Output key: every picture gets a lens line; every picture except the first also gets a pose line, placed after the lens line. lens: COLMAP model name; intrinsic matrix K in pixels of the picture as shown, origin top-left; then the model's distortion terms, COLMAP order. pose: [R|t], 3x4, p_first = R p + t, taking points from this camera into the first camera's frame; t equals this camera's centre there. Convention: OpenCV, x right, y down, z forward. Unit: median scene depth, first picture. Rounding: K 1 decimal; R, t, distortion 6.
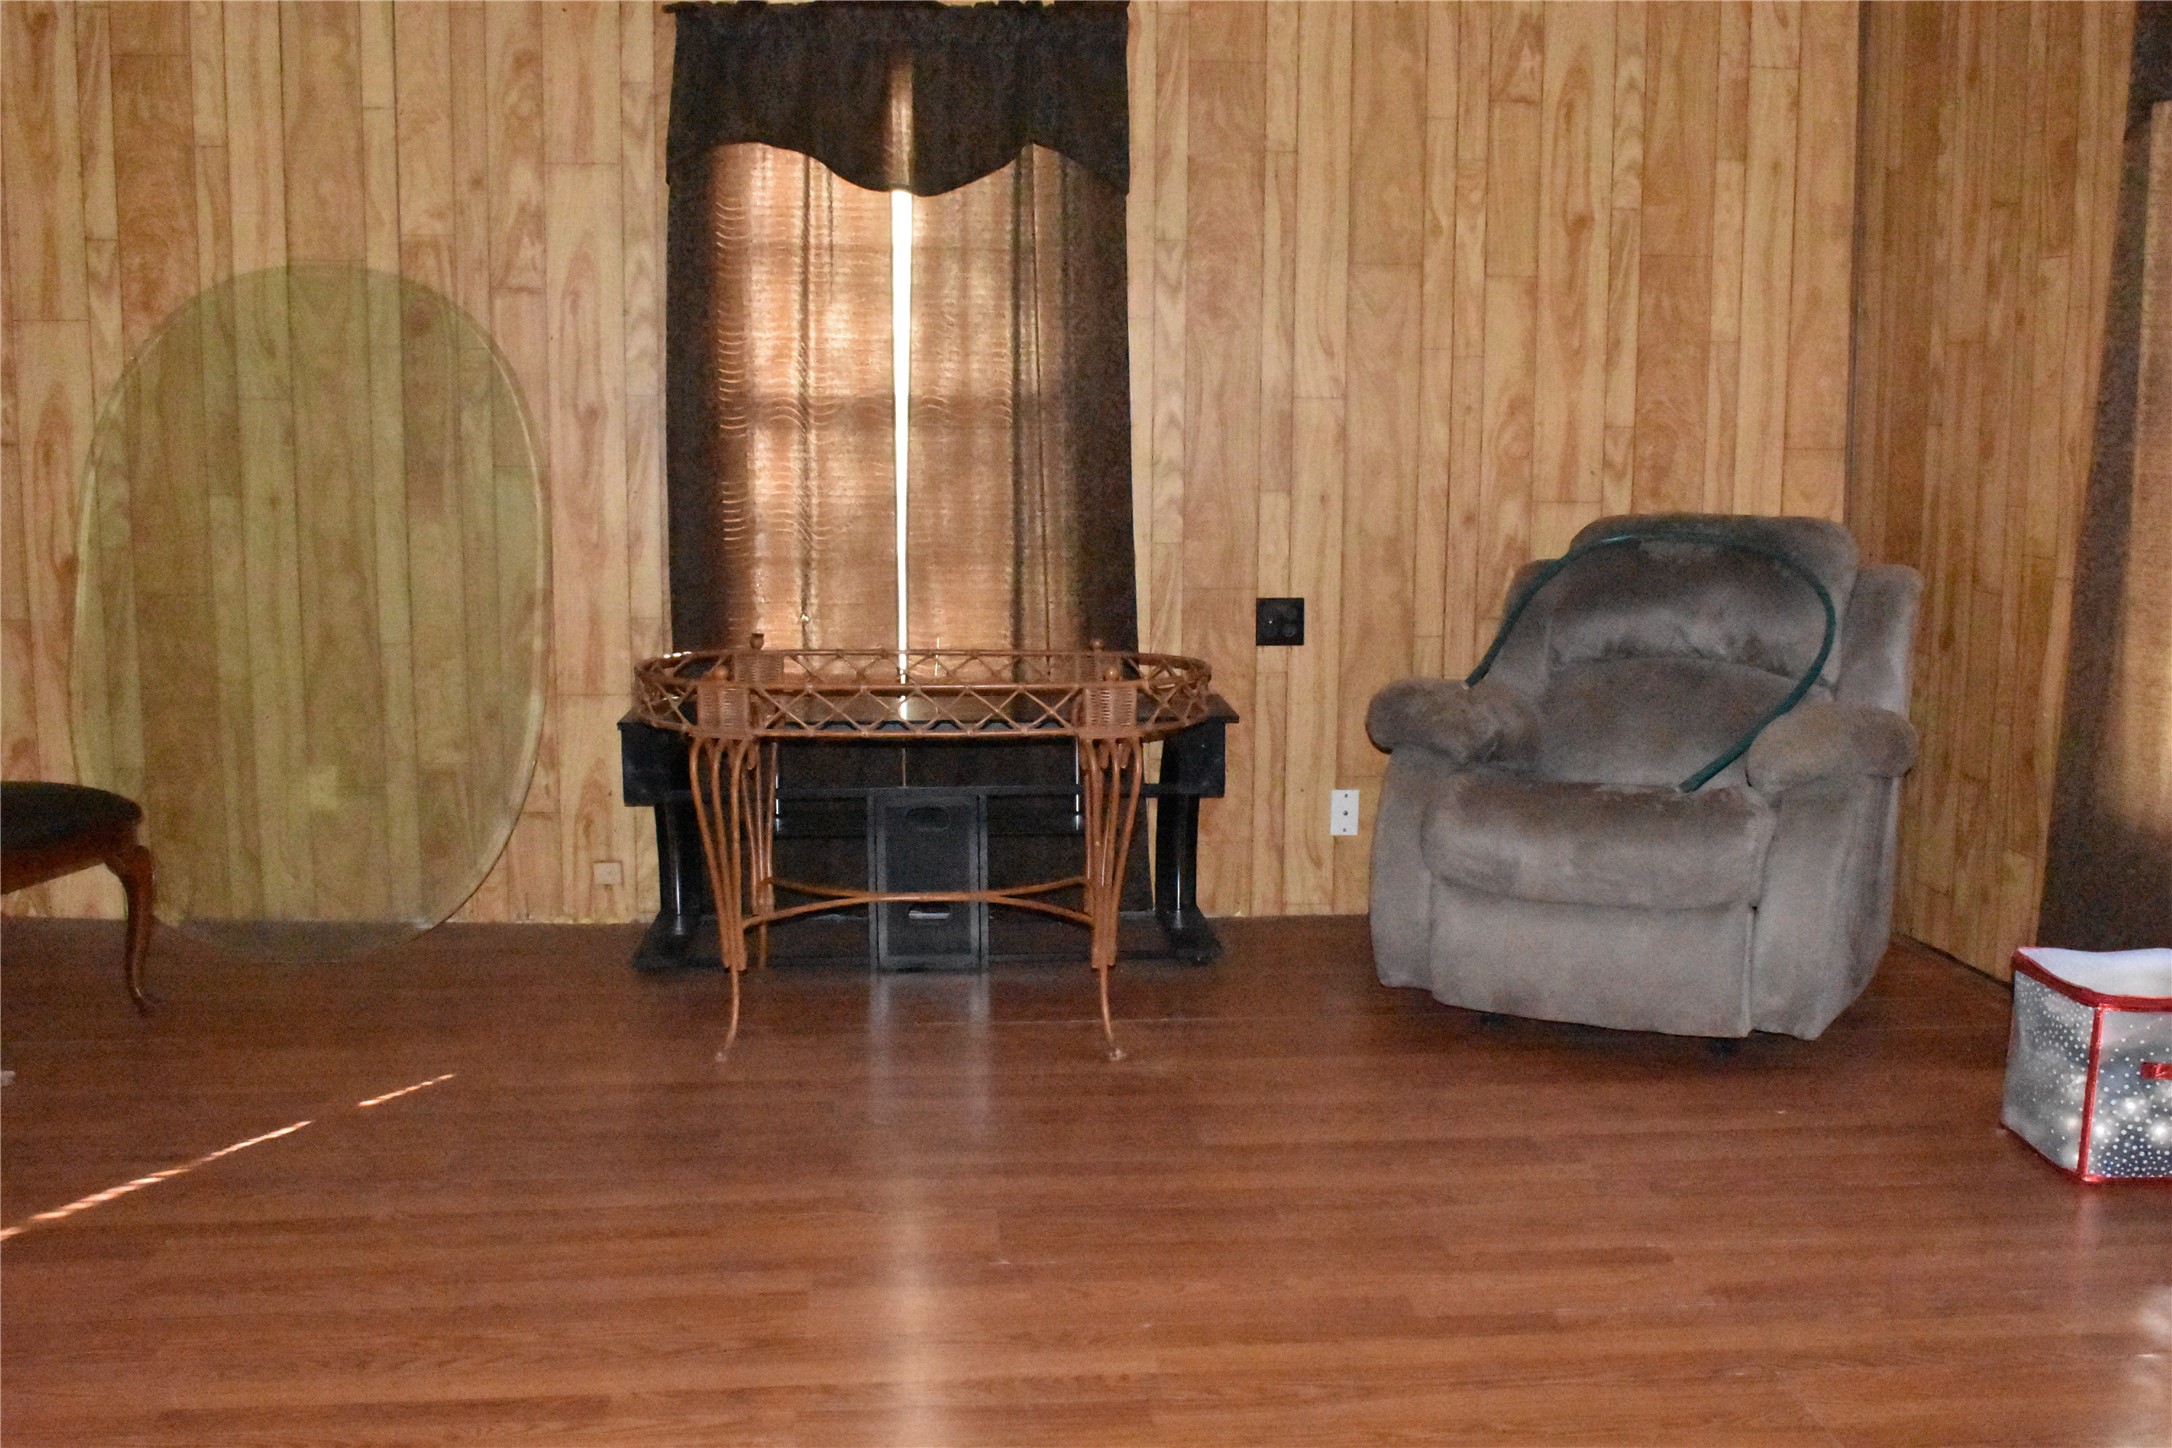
lens RADIAL K [[2097.8, 0, 1106.9], [0, 2097.8, 723.0], [0, 0, 1]] dist [-0.077383, 0.000000]
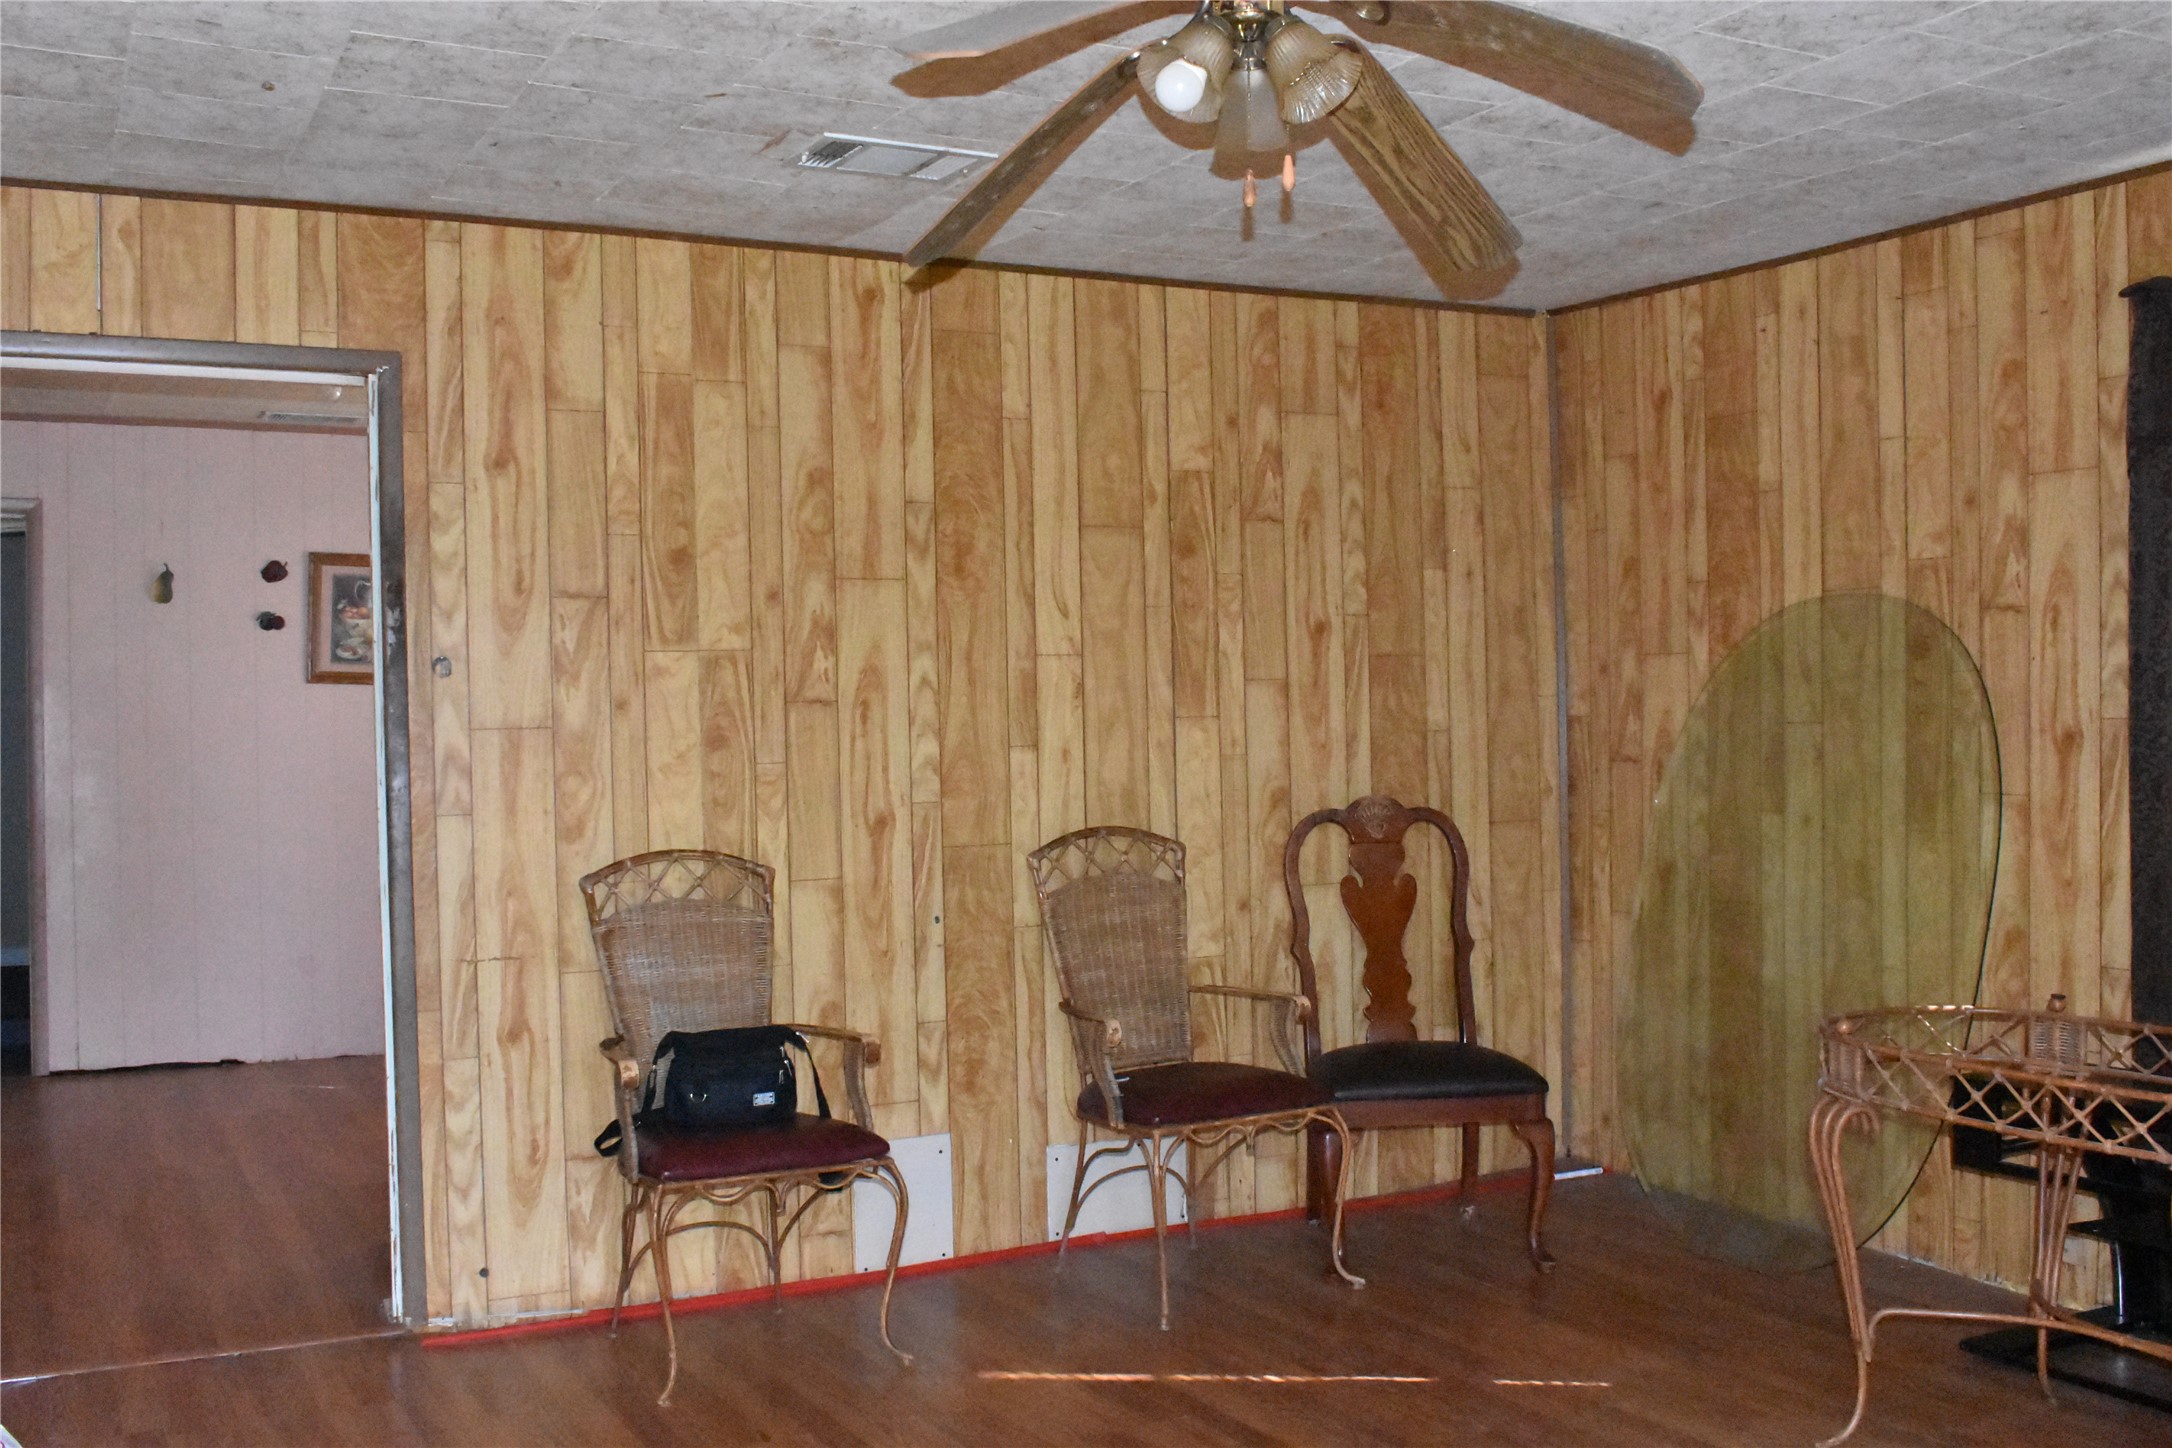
lens RADIAL K [[2097.8, 0, 1084.8], [0, 2097.8, 719.1], [0, 0, 1]] dist [-0.077383, 0.000000]
pose [[0.387213, -0.007413, -0.921960, 0.423189], [-0.123195, 0.990585, -0.059705, -0.050299], [0.913723, 0.136699, 0.382654, 0.261646]]
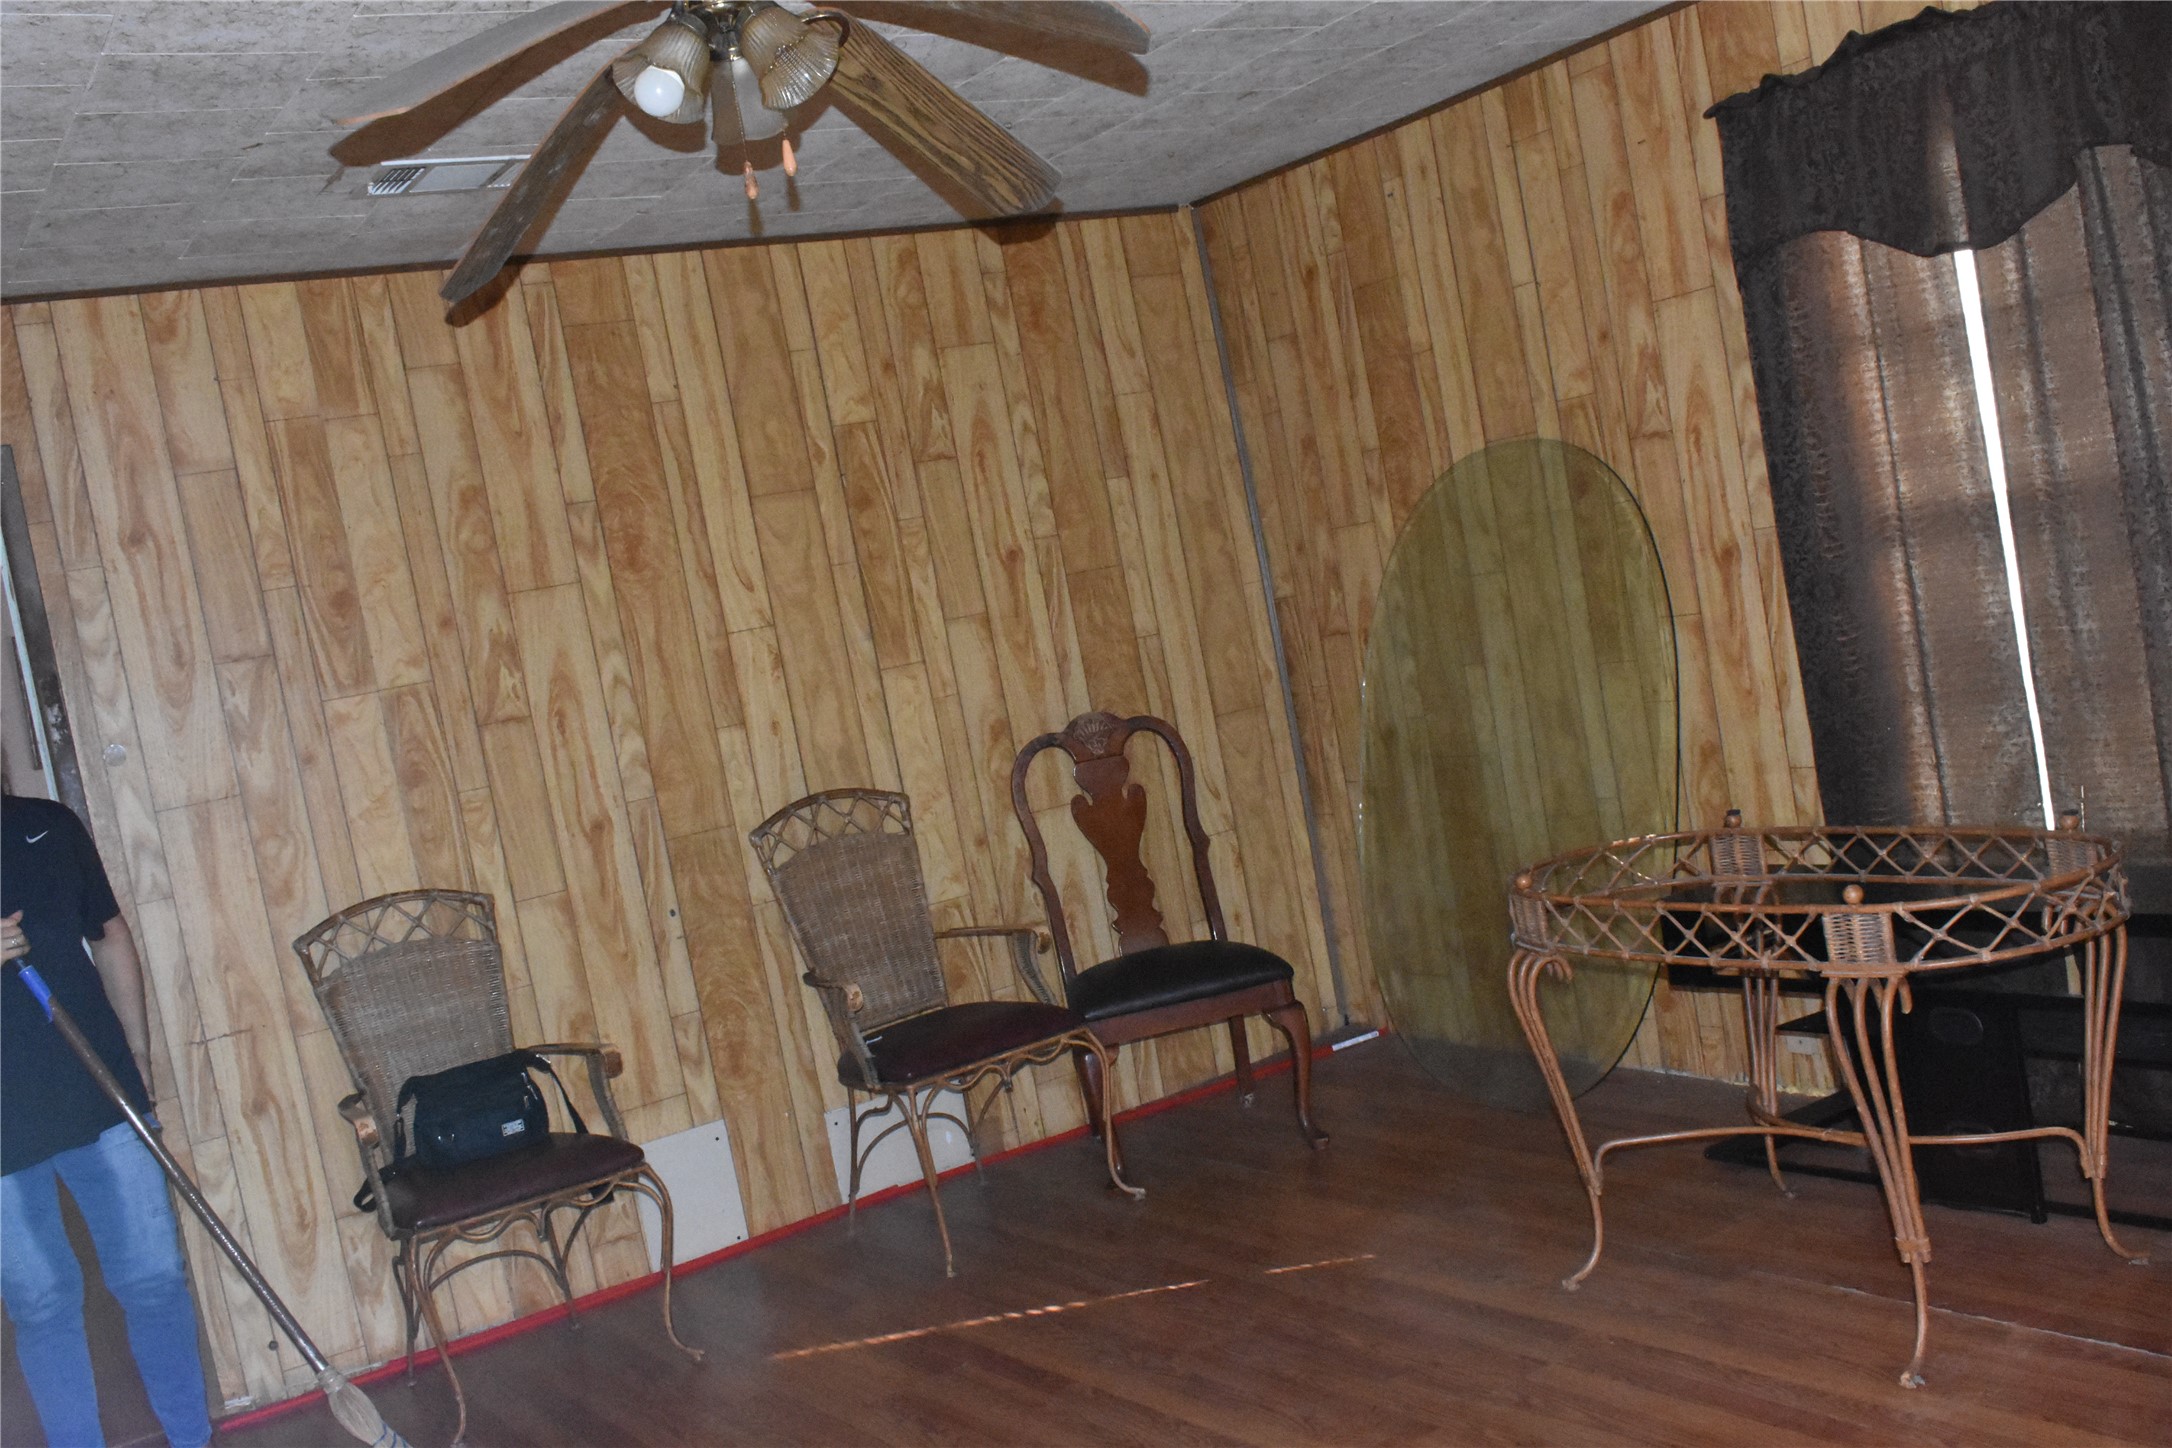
lens RADIAL K [[2097.8, 0, 1088.2], [0, 2097.8, 723.1], [0, 0, 1]] dist [-0.077383, 0.000000]
pose [[0.459626, -0.035897, -0.887387, 0.453045], [0.048757, 0.998696, -0.015146, -0.072860], [0.886773, -0.036305, 0.460776, 0.314615]]
